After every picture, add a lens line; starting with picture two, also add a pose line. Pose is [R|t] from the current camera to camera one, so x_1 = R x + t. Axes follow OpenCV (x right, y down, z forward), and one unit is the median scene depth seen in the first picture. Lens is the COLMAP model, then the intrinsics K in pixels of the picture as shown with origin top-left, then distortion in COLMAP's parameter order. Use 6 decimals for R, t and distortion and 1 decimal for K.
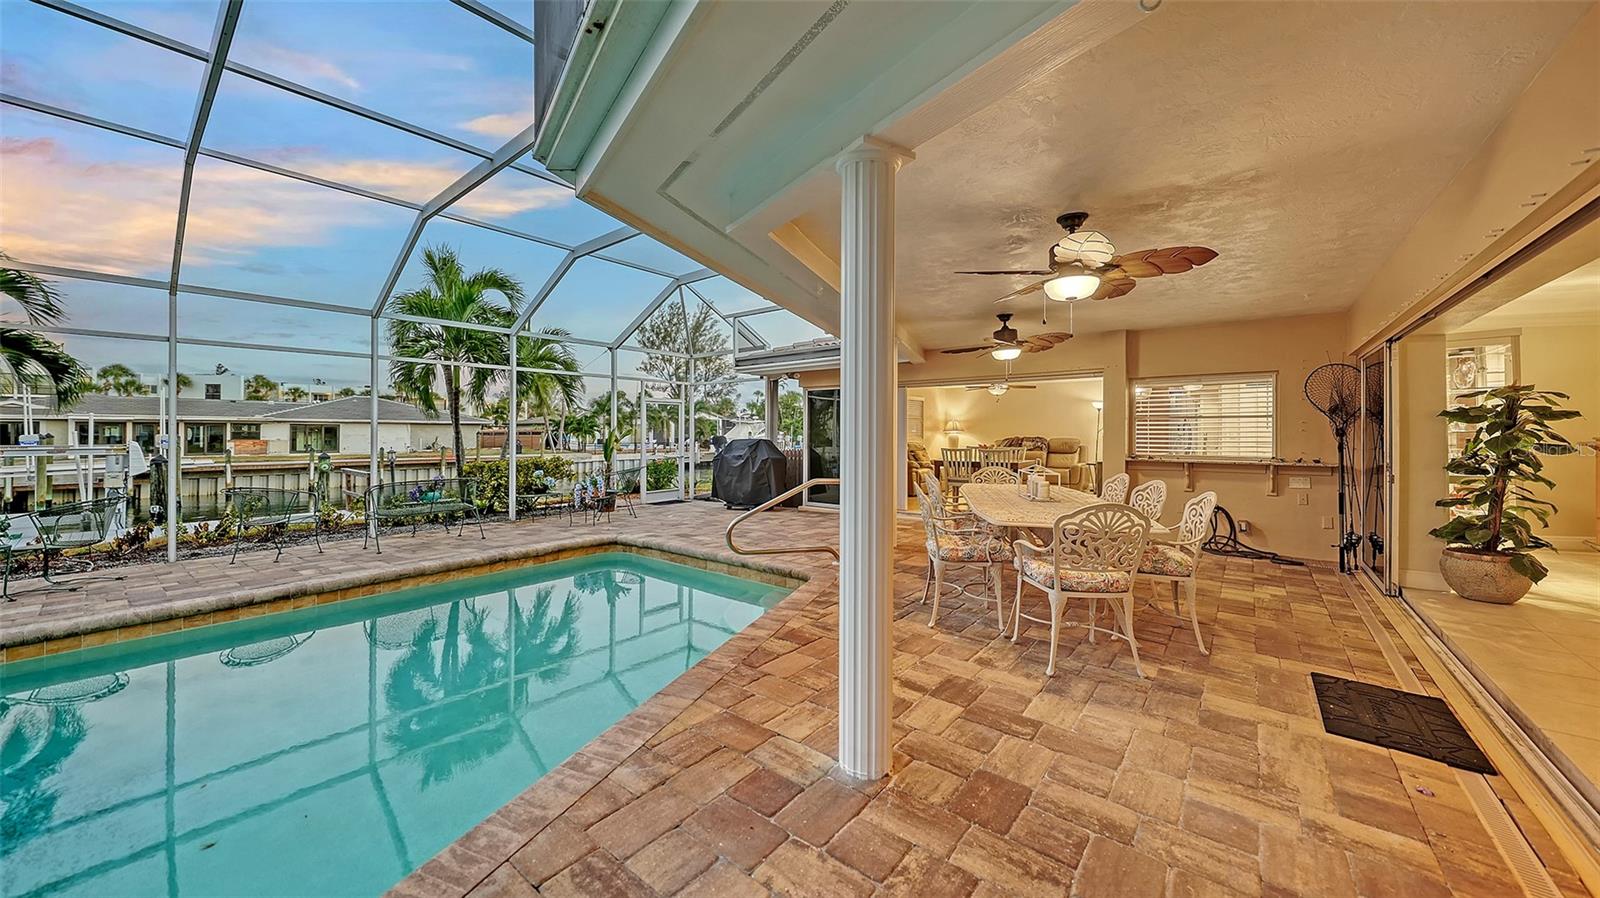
lens RADIAL K [[555.0, 0, 800.4], [0, 555.0, 435.9], [0, 0, 1]] dist [-0.002743, -0.000120]
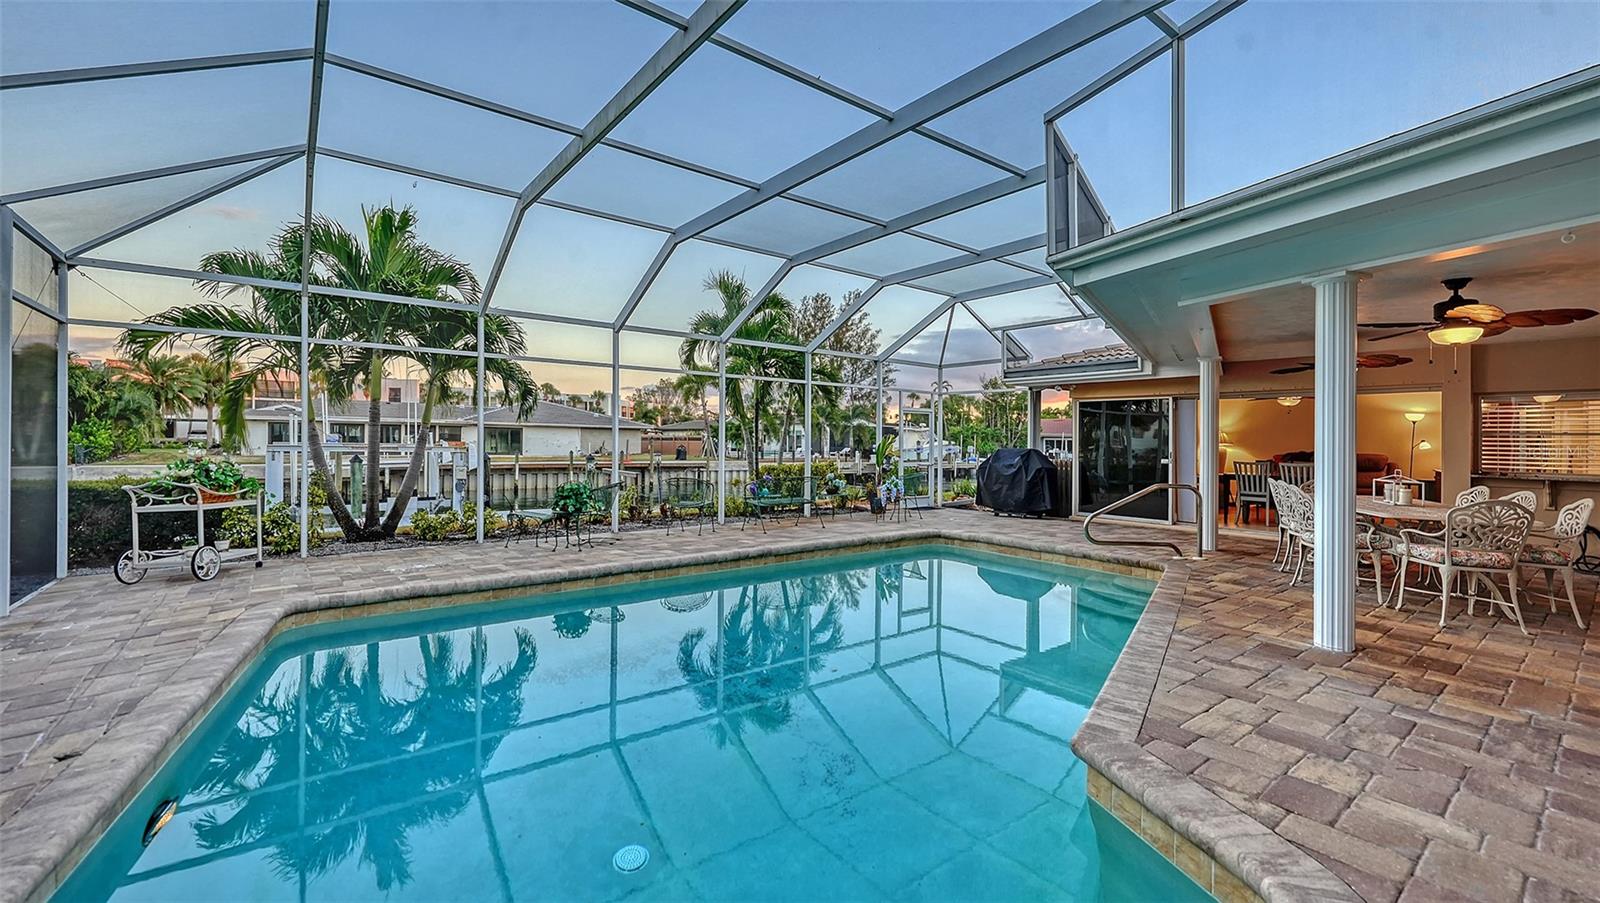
lens RADIAL K [[649.0, 0, 797.6], [0, 649.0, 434.9], [0, 0, 1]] dist [-0.008733, 0.000715]
pose [[0.972731, 0.012213, -0.231612, -0.213512], [-0.015865, 0.999777, -0.013912, 0.003567], [0.231391, 0.017207, 0.972709, -0.265280]]
